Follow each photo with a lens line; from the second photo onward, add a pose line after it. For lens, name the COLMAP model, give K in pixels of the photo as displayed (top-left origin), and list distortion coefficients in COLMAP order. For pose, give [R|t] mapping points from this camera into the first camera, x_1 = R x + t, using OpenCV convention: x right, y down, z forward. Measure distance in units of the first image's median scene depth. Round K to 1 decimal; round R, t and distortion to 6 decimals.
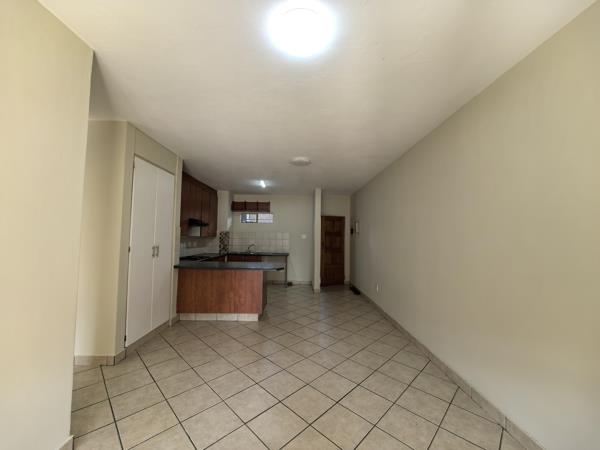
lens RADIAL K [[232.7, 0, 300.5], [0, 232.7, 224.7], [0, 0, 1]] dist [-0.010777, -0.000291]
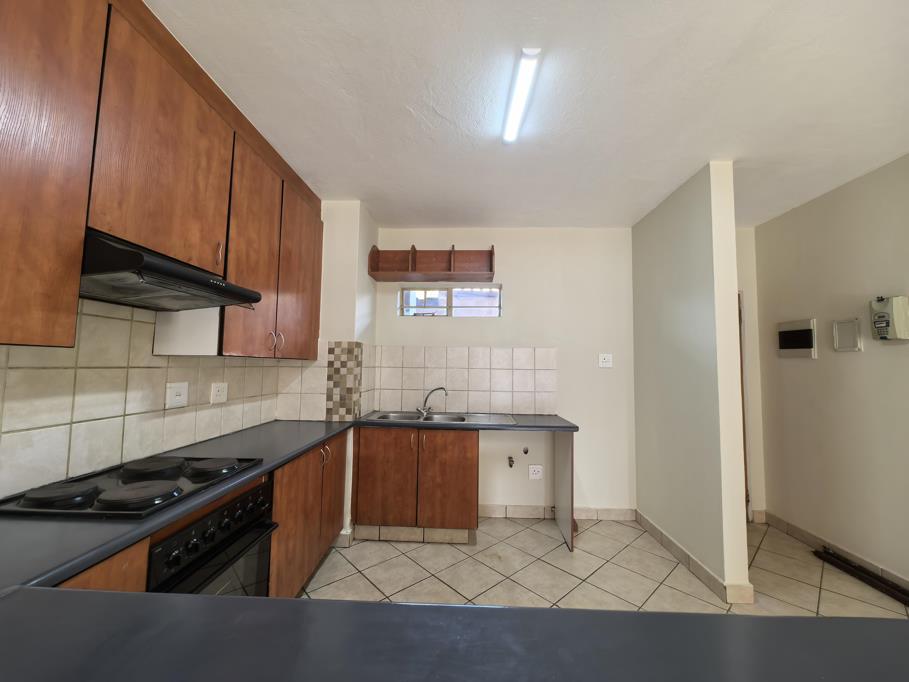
lens RADIAL K [[352.5, 0, 455.3], [0, 352.5, 340.5], [0, 0, 1]] dist [-0.010777, -0.000291]
pose [[0.999162, -0.004429, -0.040699, -0.261522], [0.003736, 0.999847, -0.017087, 0.052376], [0.040769, 0.016920, 0.999025, 0.856939]]
